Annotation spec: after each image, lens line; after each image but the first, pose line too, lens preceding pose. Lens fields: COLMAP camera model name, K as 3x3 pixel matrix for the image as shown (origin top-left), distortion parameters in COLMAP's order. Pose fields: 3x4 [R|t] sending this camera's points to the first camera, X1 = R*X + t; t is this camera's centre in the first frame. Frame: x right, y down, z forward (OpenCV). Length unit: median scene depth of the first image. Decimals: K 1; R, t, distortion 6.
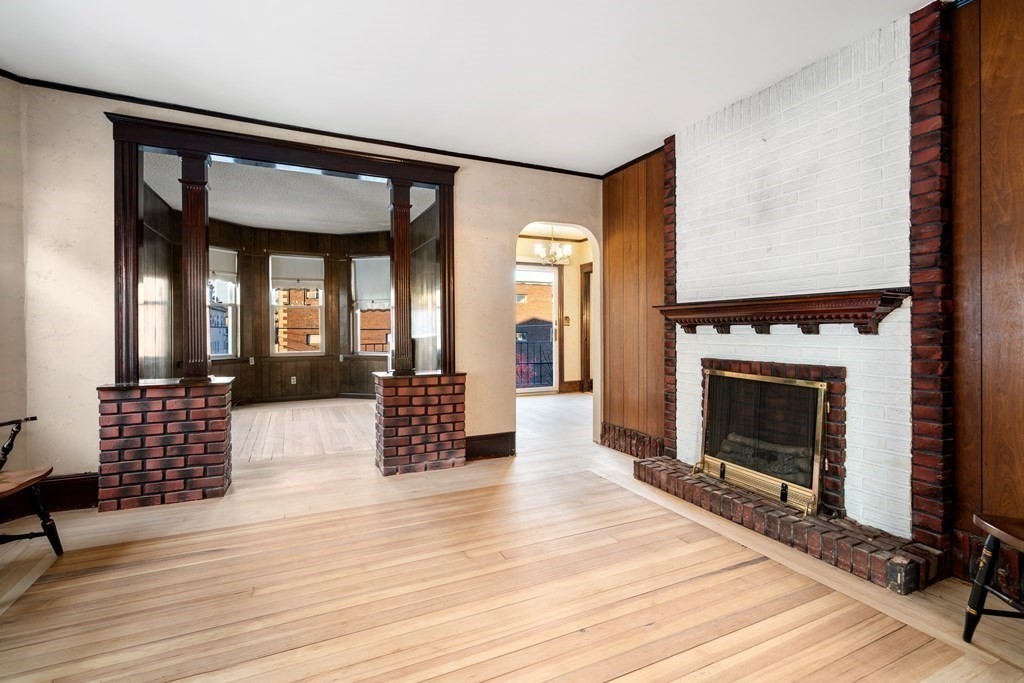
lens RADIAL K [[469.5, 0, 519.8], [0, 469.5, 329.8], [0, 0, 1]] dist [-0.013303, 0.004757]
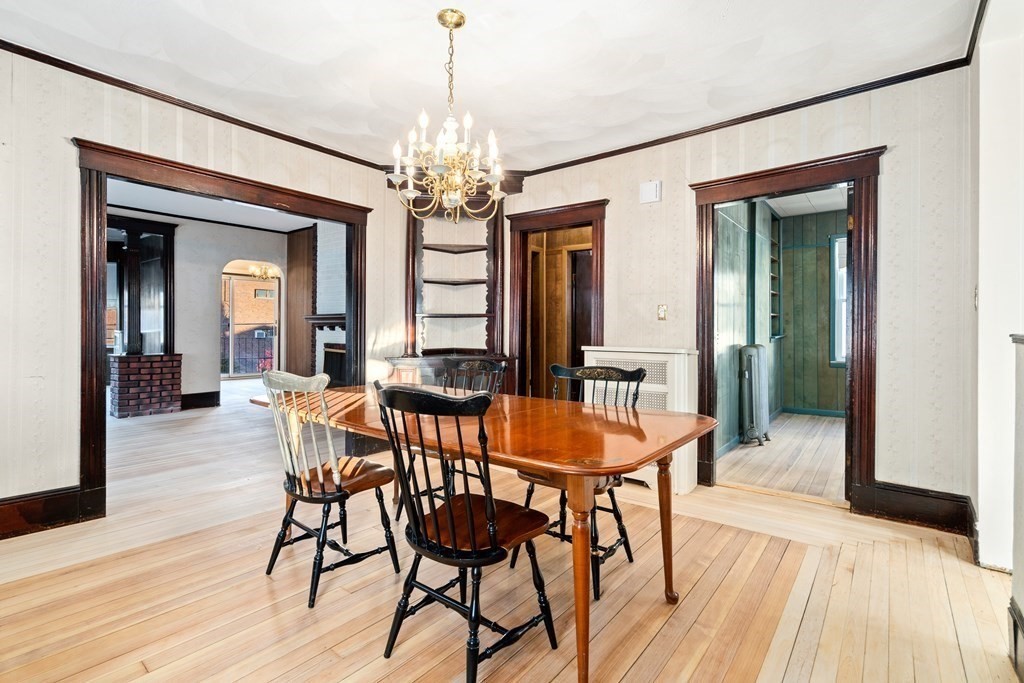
lens RADIAL K [[469.5, 0, 509.8], [0, 469.5, 329.5], [0, 0, 1]] dist [-0.013303, 0.004757]
pose [[0.899786, 0.010196, 0.436213, 0.205925], [-0.010593, 0.999943, -0.001522, -0.001196], [-0.436203, -0.003251, 0.899842, -0.970452]]
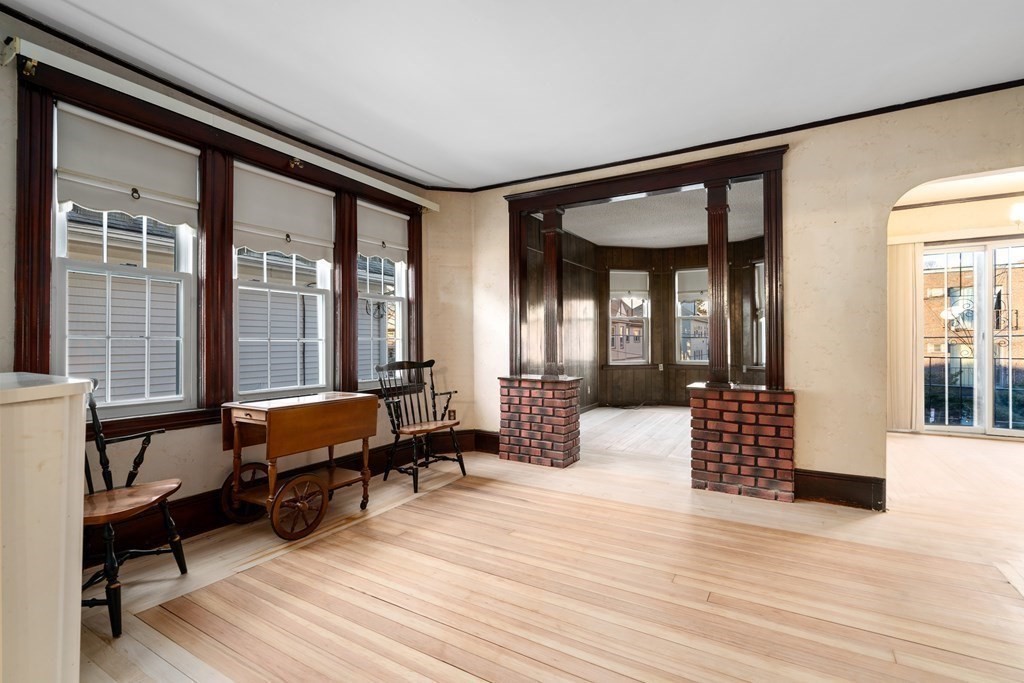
lens RADIAL K [[469.5, 0, 509.6], [0, 469.5, 343.3], [0, 0, 1]] dist [-0.013303, 0.004757]
pose [[0.555893, 0.005302, -0.831237, 0.304511], [0.001516, 0.999972, 0.007392, -0.000078], [0.831253, -0.005370, 0.555869, 0.129269]]
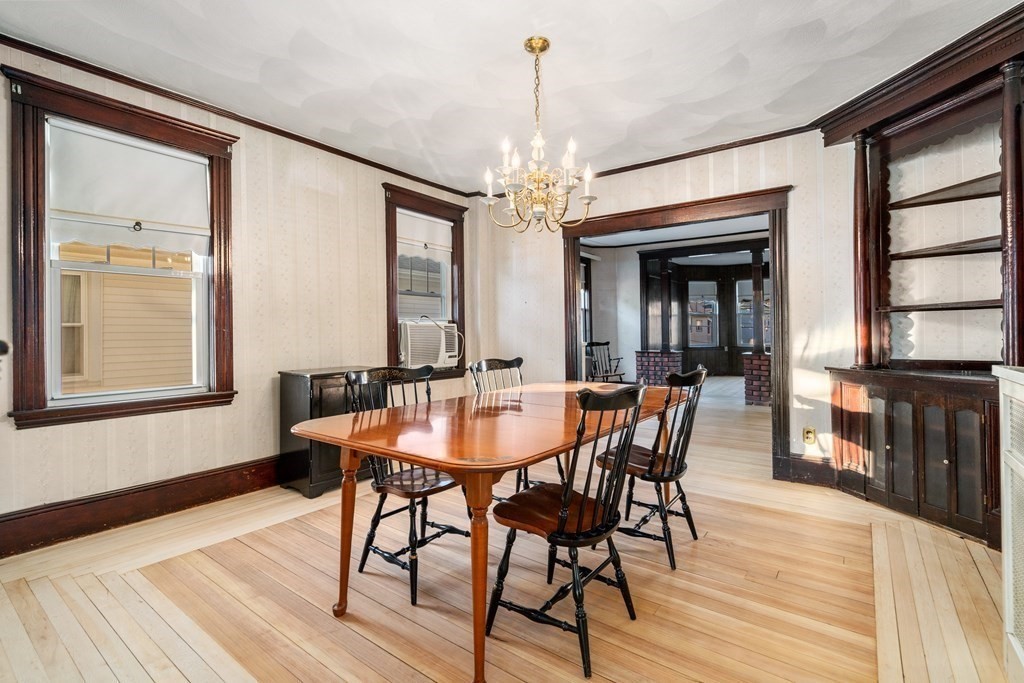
lens RADIAL K [[469.5, 0, 513.9], [0, 469.5, 332.0], [0, 0, 1]] dist [-0.013303, 0.004757]
pose [[0.464647, -0.002798, -0.885492, 0.956345], [0.010791, 0.999939, 0.002503, -0.005568], [0.885430, -0.010718, 0.464648, -0.731109]]
